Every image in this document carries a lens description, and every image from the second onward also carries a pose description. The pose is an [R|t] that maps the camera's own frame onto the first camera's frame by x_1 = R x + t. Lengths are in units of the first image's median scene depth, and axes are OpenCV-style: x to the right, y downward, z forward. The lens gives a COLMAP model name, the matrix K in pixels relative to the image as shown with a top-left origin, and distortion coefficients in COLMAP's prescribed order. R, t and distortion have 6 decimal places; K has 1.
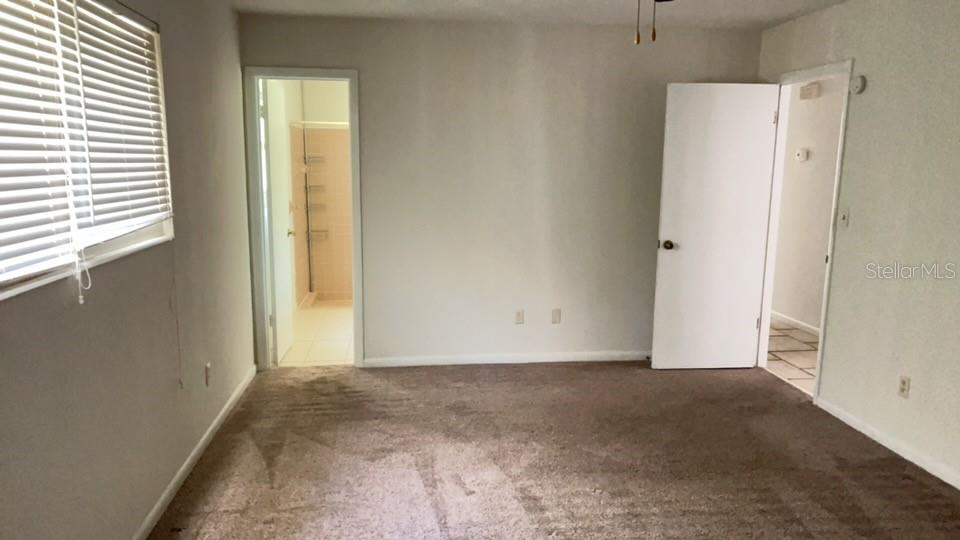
lens RADIAL K [[678.6, 0, 479.4], [0, 678.6, 274.3], [0, 0, 1]] dist [0.102776, -0.139738]
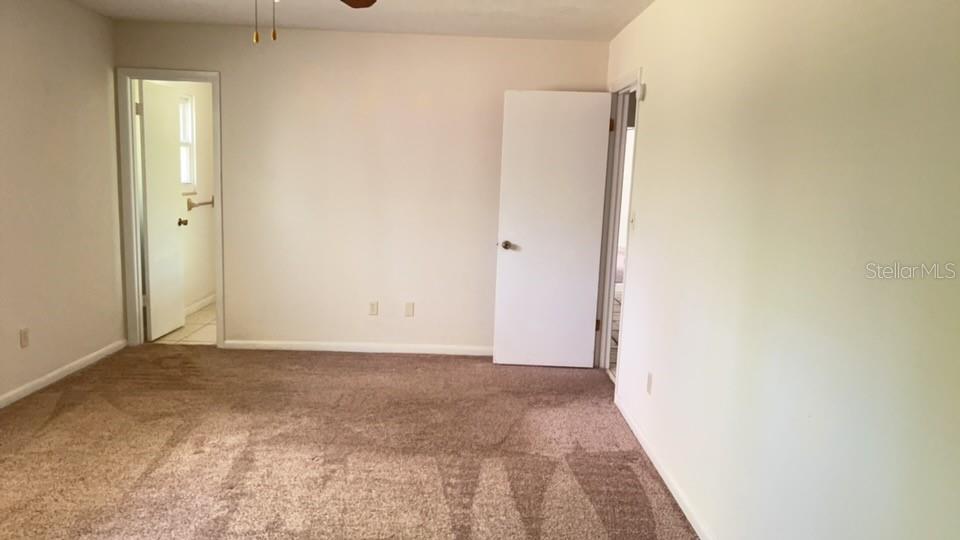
lens RADIAL K [[678.6, 0, 479.4], [0, 678.6, 274.3], [0, 0, 1]] dist [0.102776, -0.139738]
pose [[0.993365, 0.043492, -0.106468, 0.406830], [-0.045671, 0.998792, -0.018106, 0.026377], [0.105552, 0.022848, 0.994151, -0.040643]]
